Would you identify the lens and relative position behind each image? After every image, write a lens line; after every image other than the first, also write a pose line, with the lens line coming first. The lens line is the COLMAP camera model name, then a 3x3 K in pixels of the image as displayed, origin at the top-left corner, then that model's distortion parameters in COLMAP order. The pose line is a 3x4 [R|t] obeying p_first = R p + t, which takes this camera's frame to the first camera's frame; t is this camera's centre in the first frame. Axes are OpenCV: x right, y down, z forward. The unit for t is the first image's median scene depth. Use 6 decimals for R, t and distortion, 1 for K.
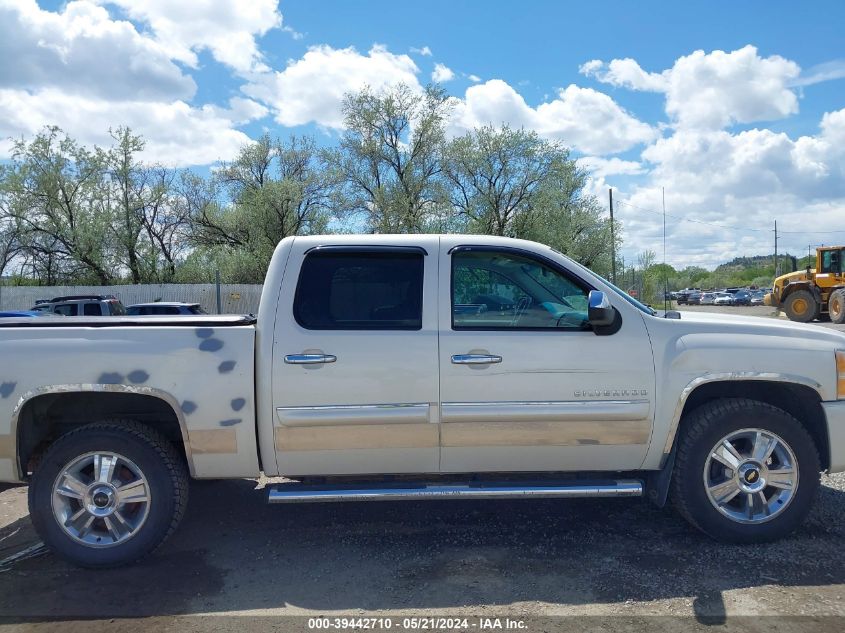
lens RADIAL K [[661.6, 0, 422.5], [0, 661.6, 316.5], [0, 0, 1]] dist [0.007480, -0.003548]
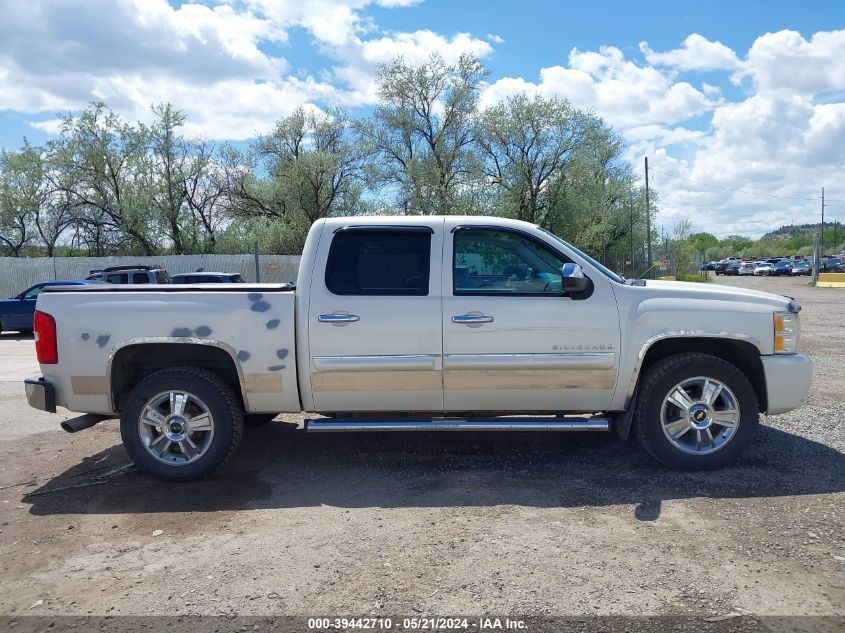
lens RADIAL K [[661.6, 0, 422.5], [0, 661.6, 316.5], [0, 0, 1]] dist [0.007480, -0.003548]
pose [[0.998685, 0.004288, -0.051082, 0.043549], [-0.001957, 0.998958, 0.045602, 0.003789], [0.051224, -0.045443, 0.997653, -0.201385]]
